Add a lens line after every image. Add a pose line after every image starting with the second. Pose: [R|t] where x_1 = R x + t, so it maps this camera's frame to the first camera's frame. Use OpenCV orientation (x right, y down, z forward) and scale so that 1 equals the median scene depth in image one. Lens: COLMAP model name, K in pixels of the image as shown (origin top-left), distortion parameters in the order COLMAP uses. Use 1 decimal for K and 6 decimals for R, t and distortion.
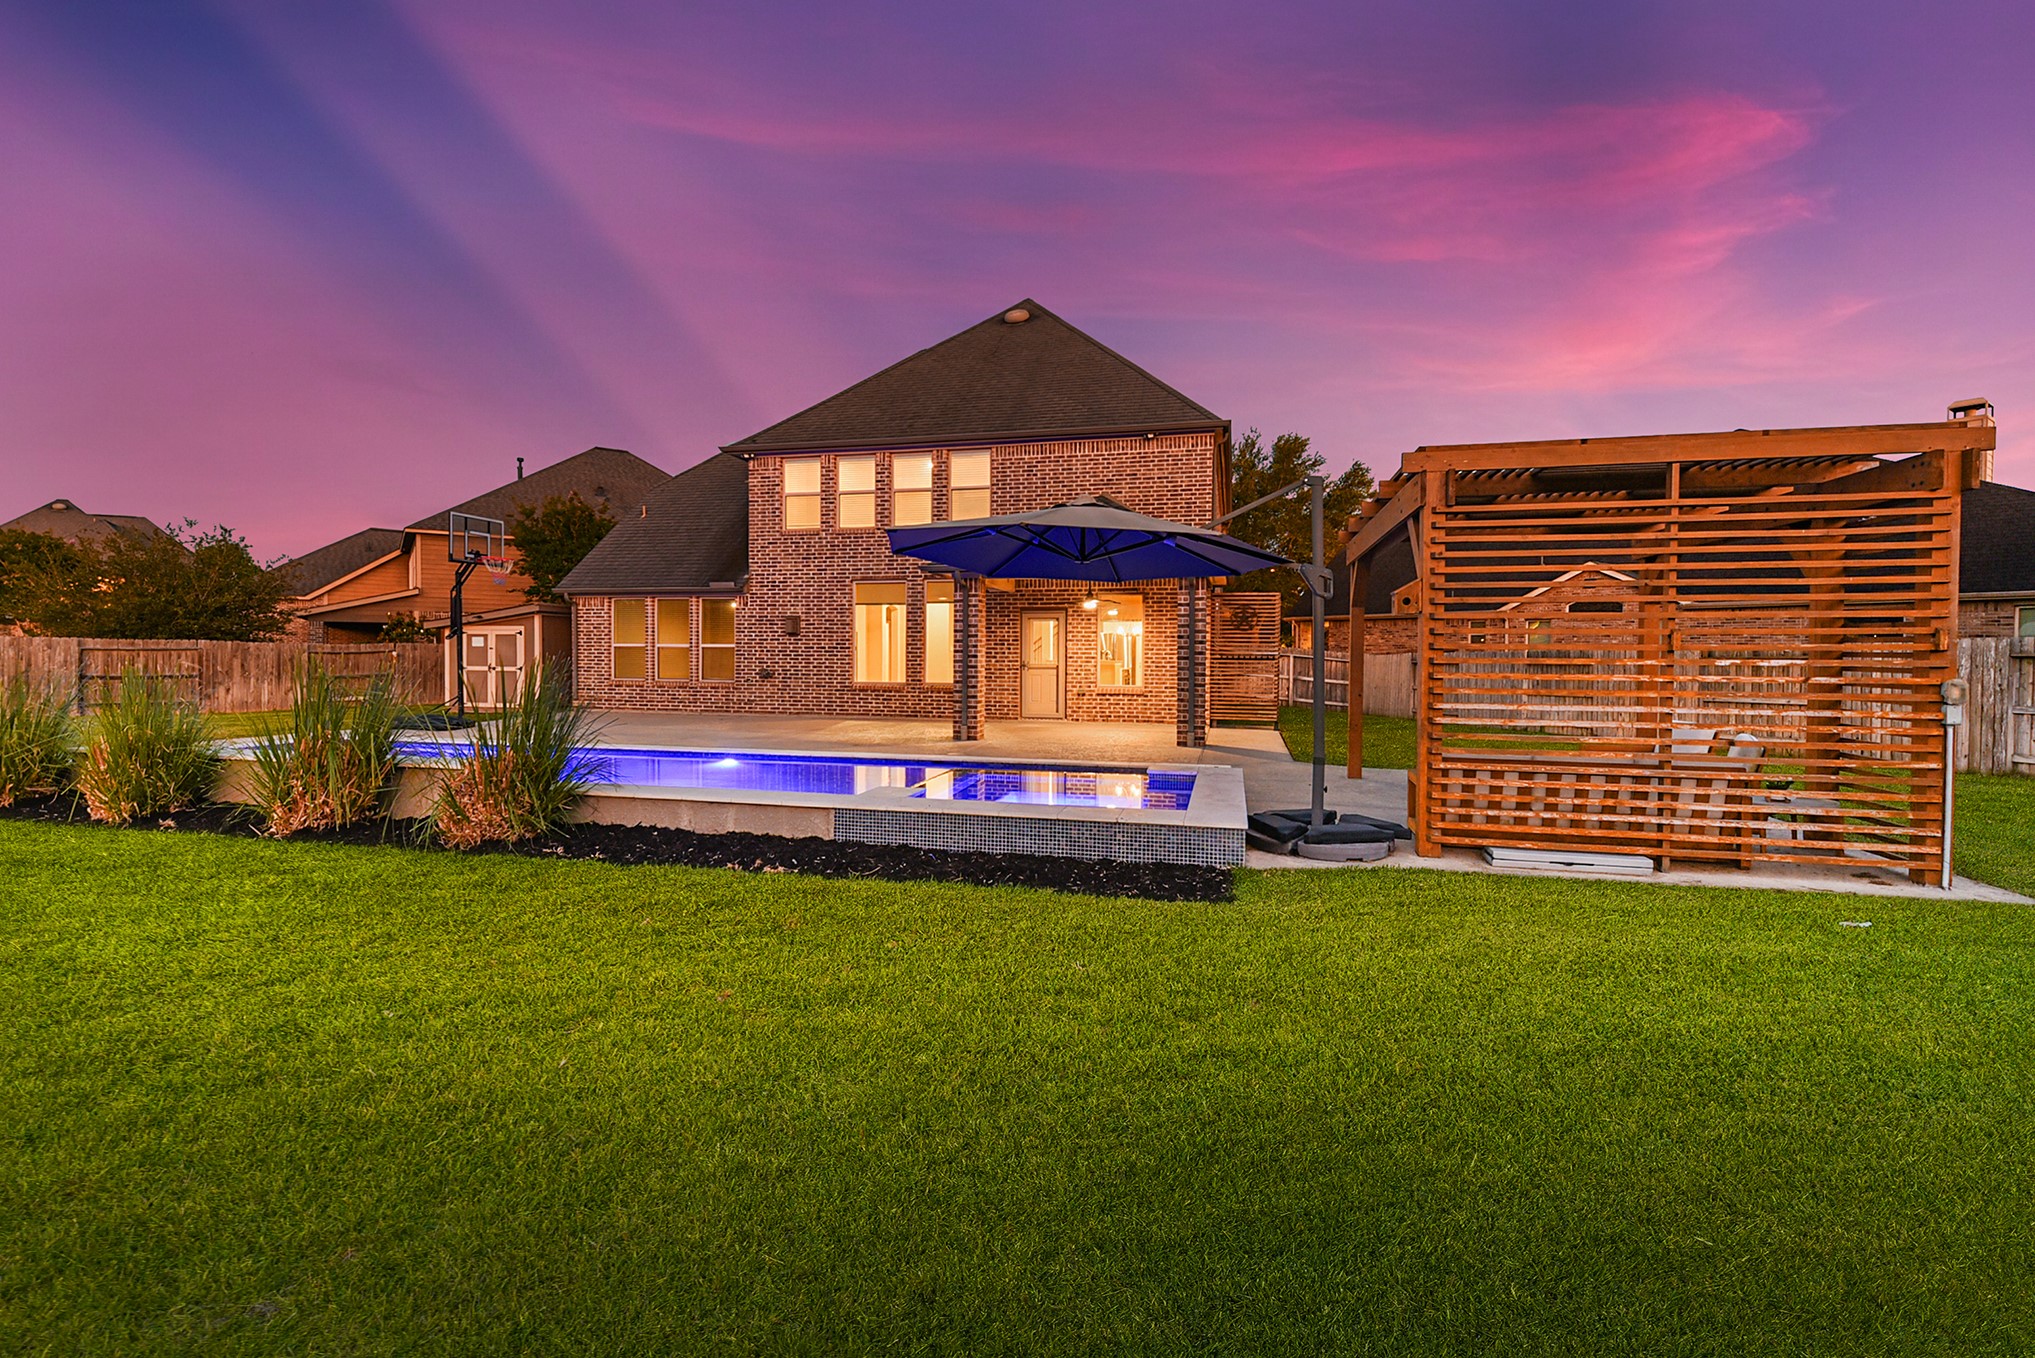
lens RADIAL K [[891.8, 0, 989.8], [0, 891.8, 682.0], [0, 0, 1]] dist [0.016569, -0.000223]
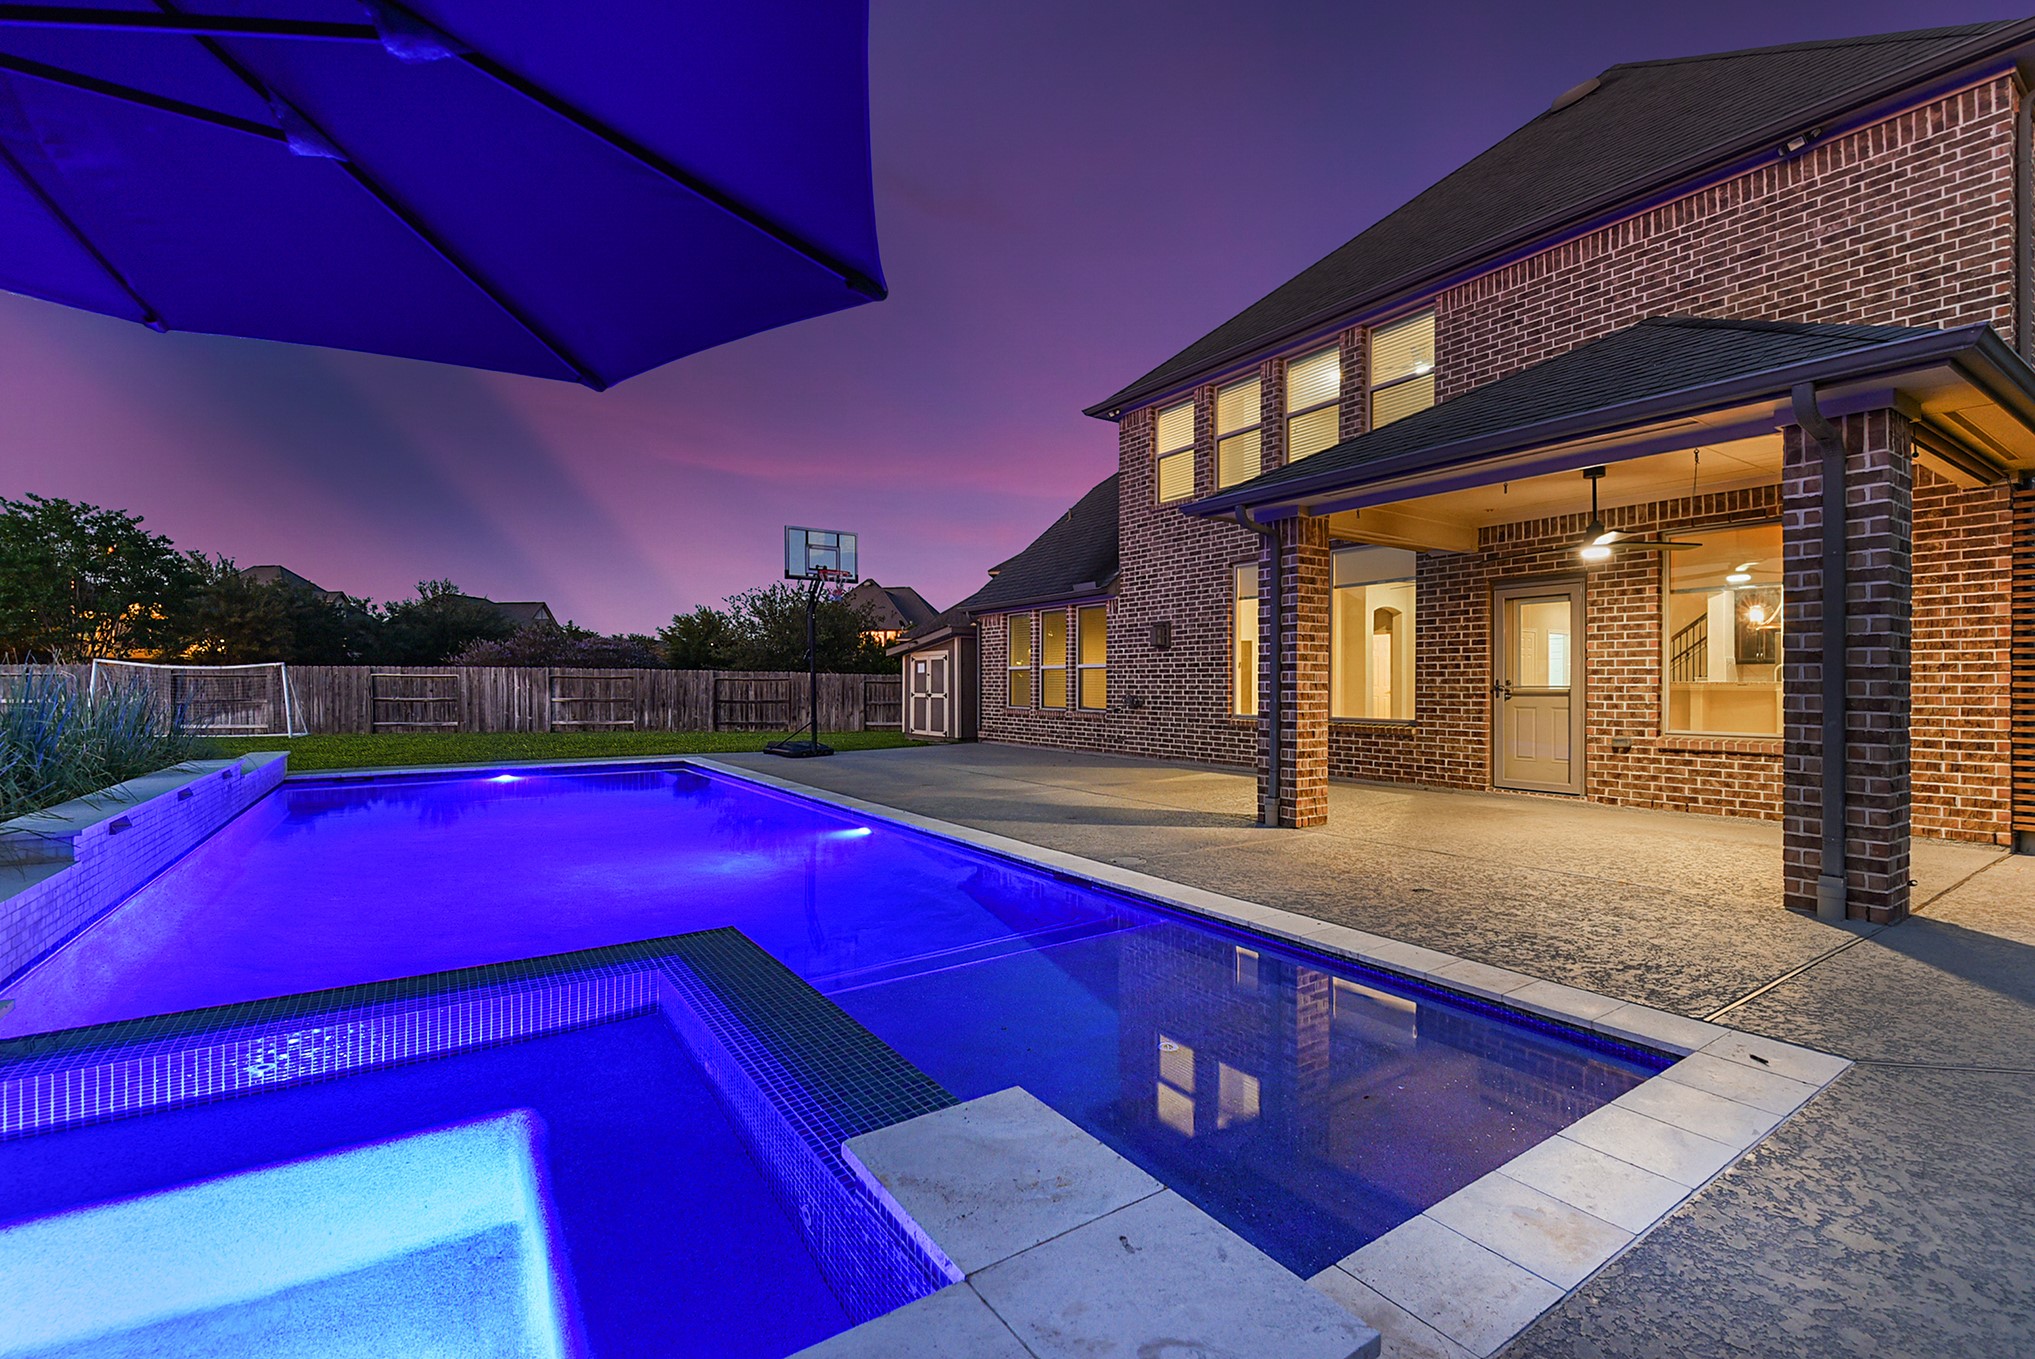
lens RADIAL K [[891.8, 0, 989.8], [0, 891.8, 682.5], [0, 0, 1]] dist [0.016569, -0.000223]
pose [[0.759174, -0.005472, -0.650864, 0.140009], [-0.019796, 0.999308, -0.031492, 0.000388], [0.650586, 0.036793, 0.758541, 0.360390]]
